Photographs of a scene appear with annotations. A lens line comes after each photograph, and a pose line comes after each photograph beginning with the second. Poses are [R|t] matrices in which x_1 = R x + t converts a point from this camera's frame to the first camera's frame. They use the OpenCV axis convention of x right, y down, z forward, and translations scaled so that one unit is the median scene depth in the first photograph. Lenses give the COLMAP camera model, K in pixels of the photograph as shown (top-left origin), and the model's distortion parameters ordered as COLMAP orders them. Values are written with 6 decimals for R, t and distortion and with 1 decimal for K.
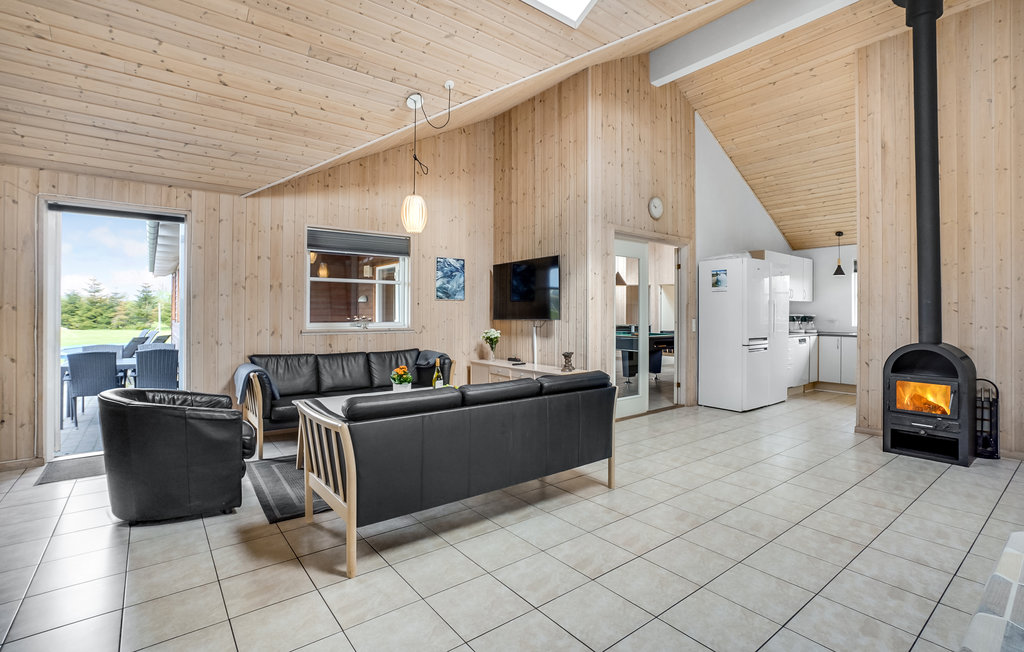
lens RADIAL K [[480.1, 0, 504.8], [0, 480.1, 308.7], [0, 0, 1]] dist [-0.005880, -0.000605]
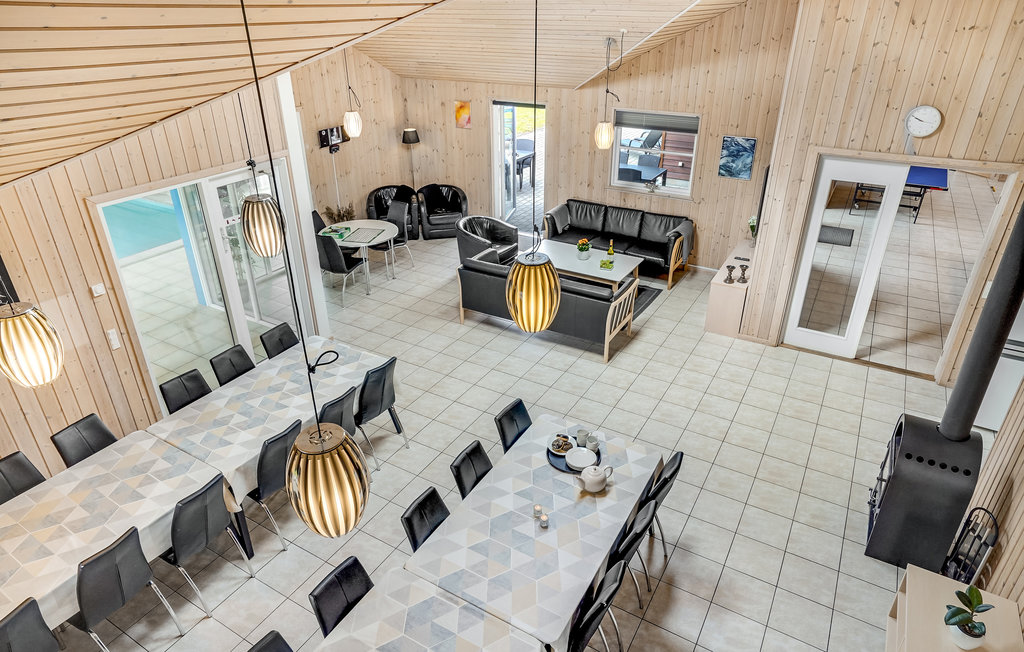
lens RADIAL K [[615.7, 0, 512.8], [0, 615.7, 325.3], [0, 0, 1]] dist [0.000549, 0.000769]
pose [[0.382459, 0.424385, -0.820745, 0.949111], [0.005259, 0.887265, 0.461231, -0.359582], [0.923958, -0.180718, 0.337110, 0.052159]]
